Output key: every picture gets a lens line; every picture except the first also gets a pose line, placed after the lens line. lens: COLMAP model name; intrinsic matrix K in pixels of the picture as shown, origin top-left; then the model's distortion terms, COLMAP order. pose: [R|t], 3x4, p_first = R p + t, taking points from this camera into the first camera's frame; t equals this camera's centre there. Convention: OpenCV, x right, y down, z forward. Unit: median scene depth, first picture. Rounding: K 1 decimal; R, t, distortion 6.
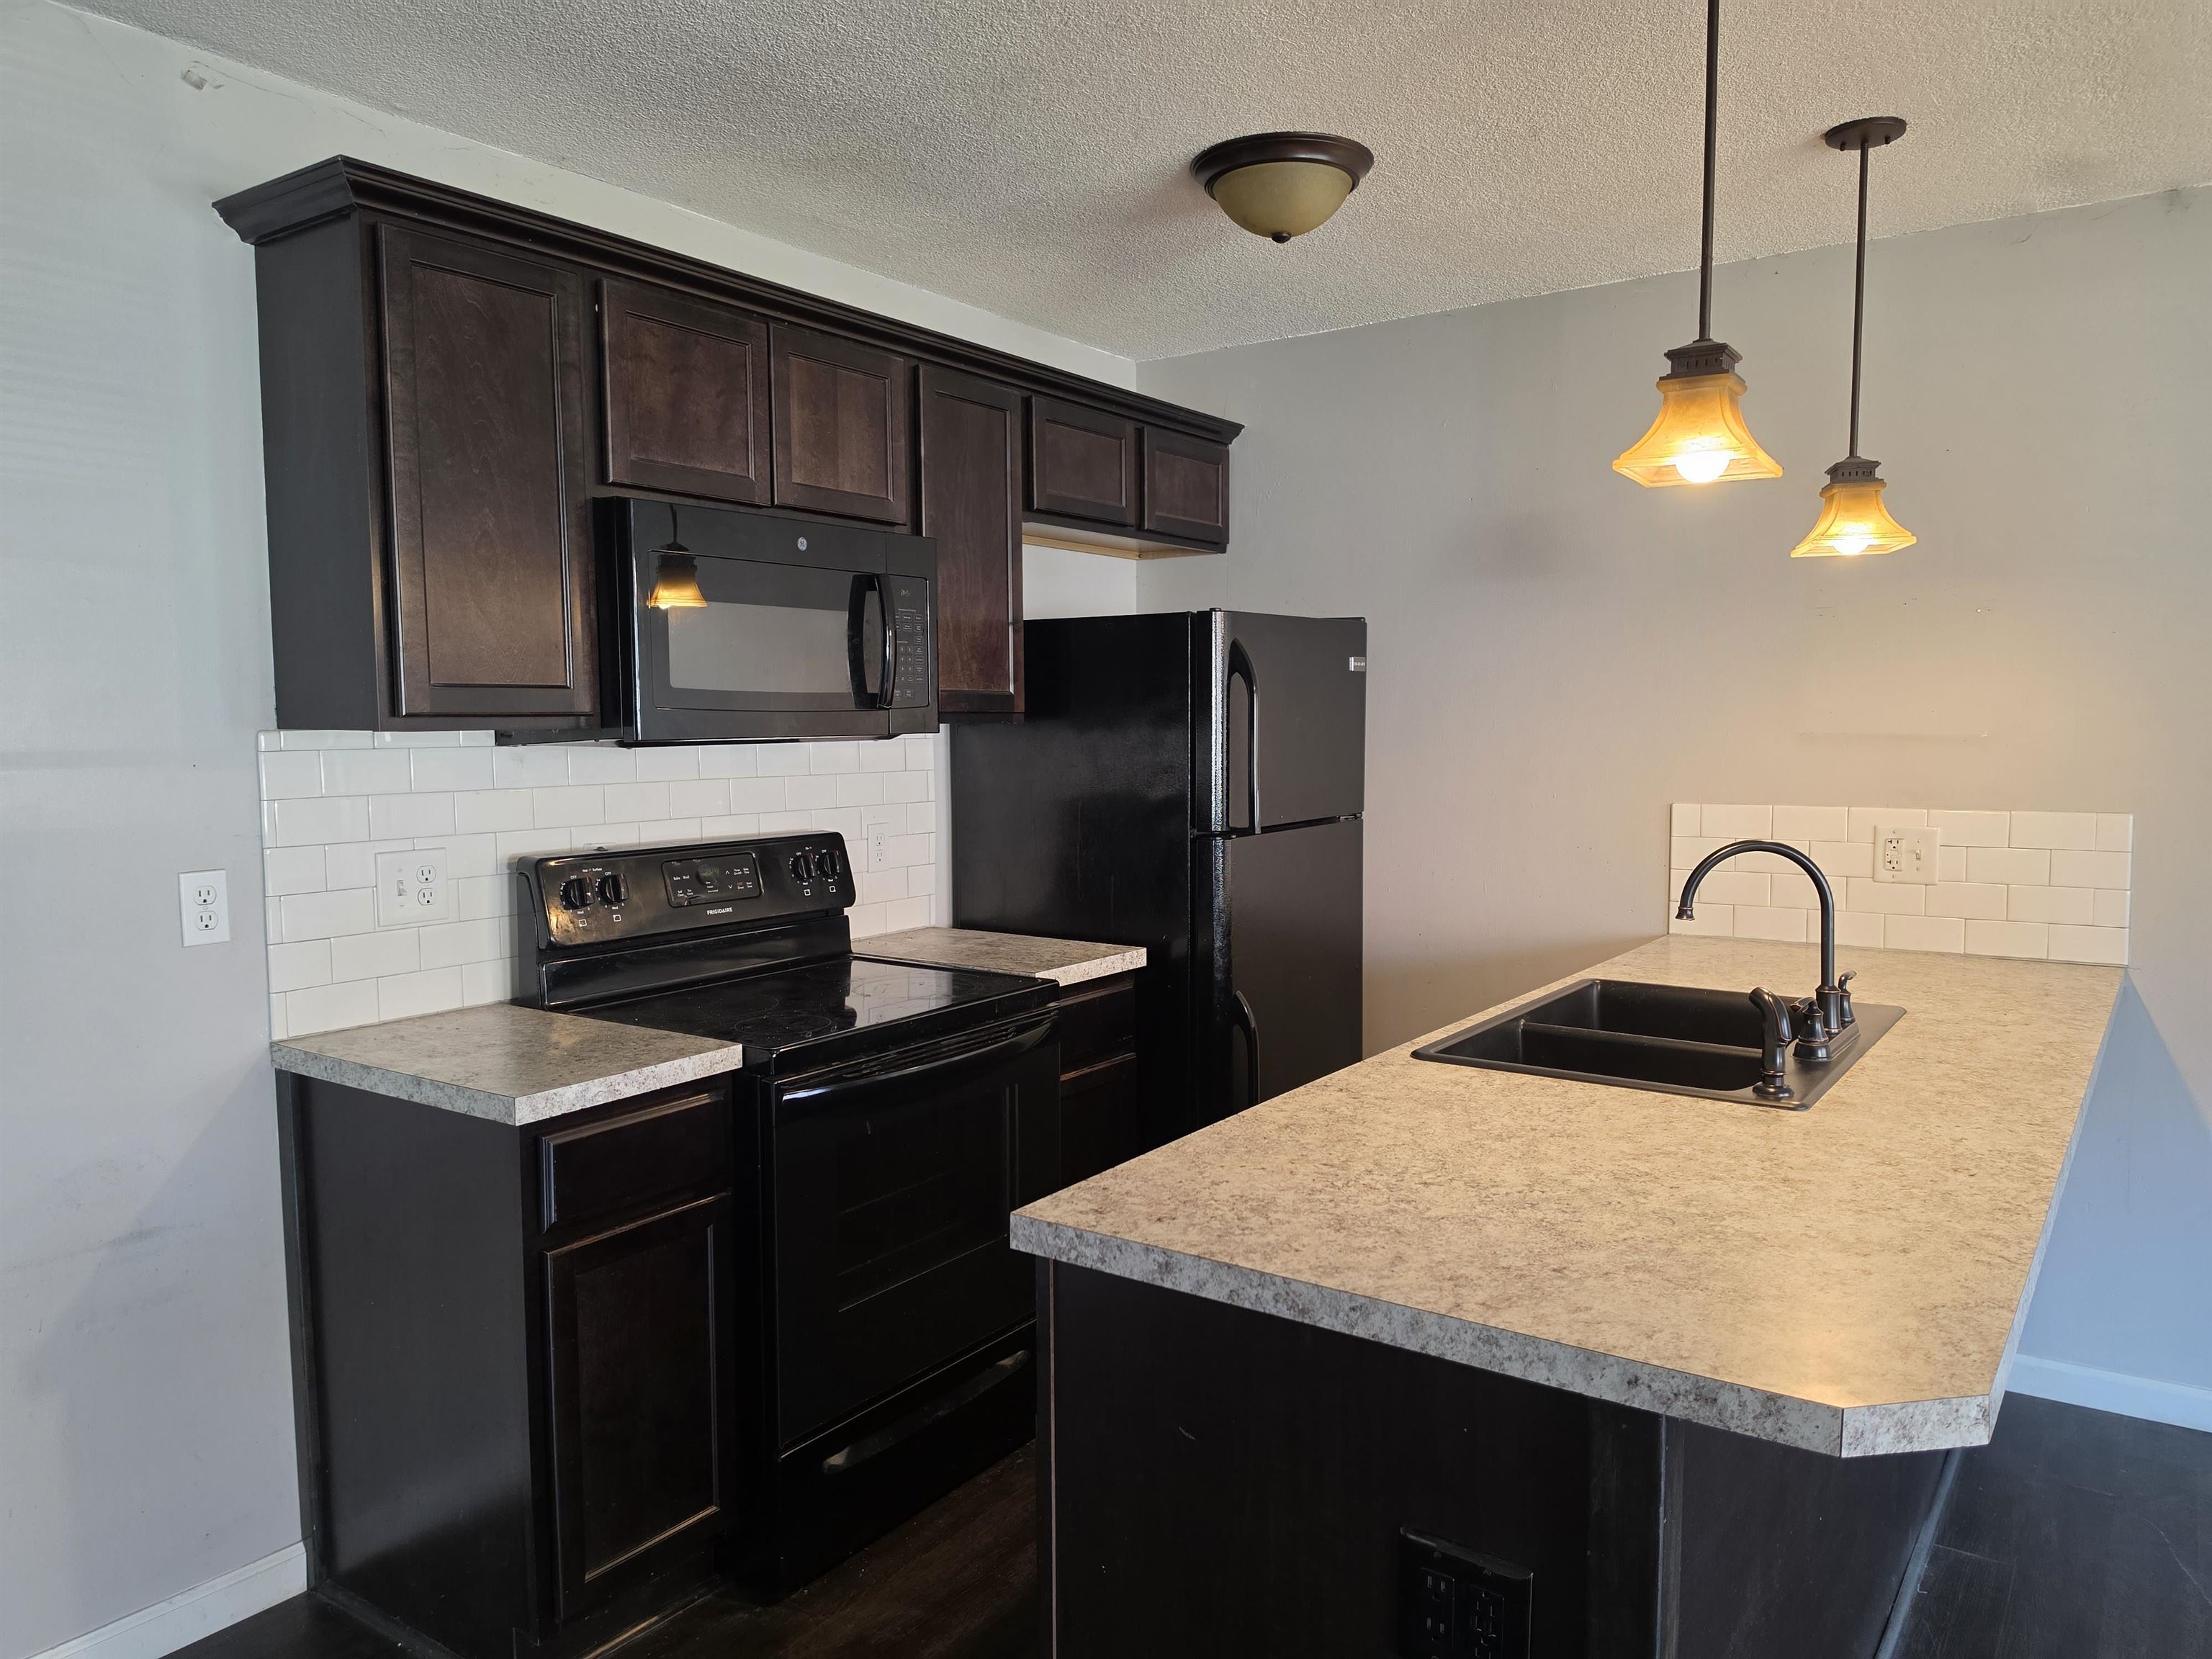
lens RADIAL K [[1542.2, 0, 1106.0], [0, 1542.2, 829.5], [0, 0, 1]] dist [-0.000301, -0.000471]
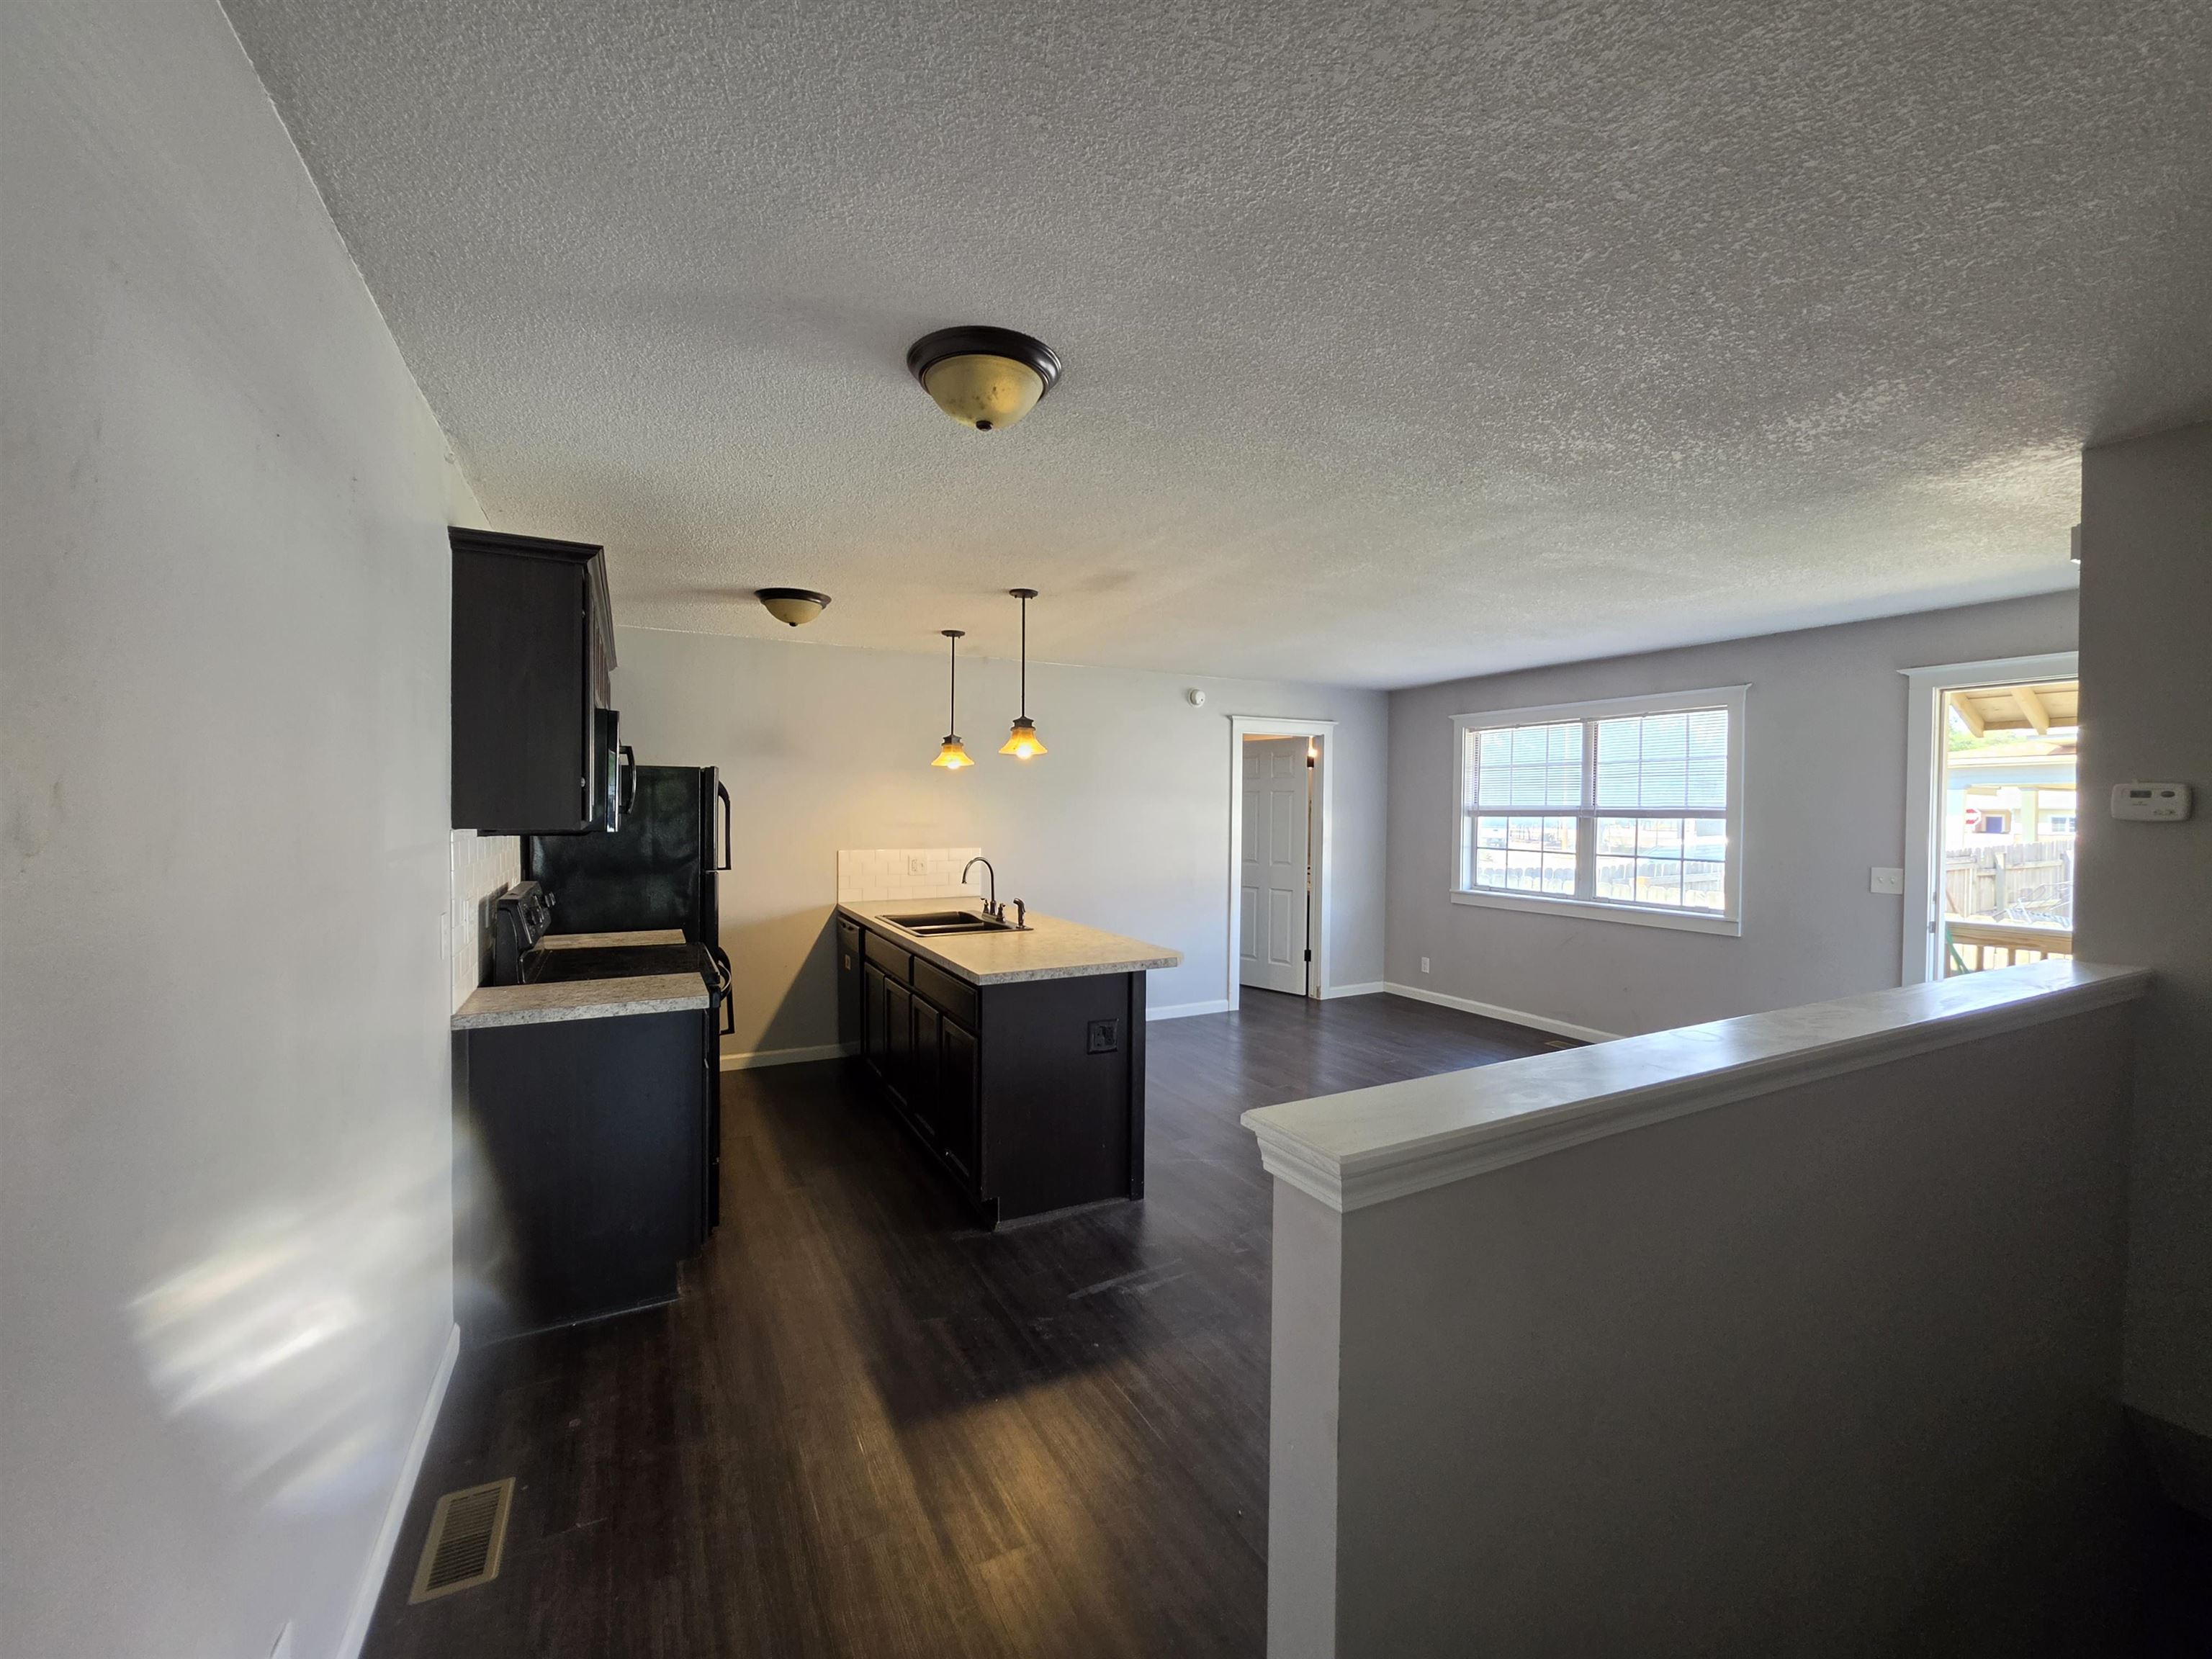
lens RADIAL K [[878.4, 0, 1106.0], [0, 878.4, 829.5], [0, 0, 1]] dist [-0.000041, -0.000003]
pose [[0.446780, -0.011633, 0.894568, -1.199784], [0.053291, 0.998486, -0.013632, -0.014929], [-0.893055, 0.053763, 0.446723, -0.069875]]
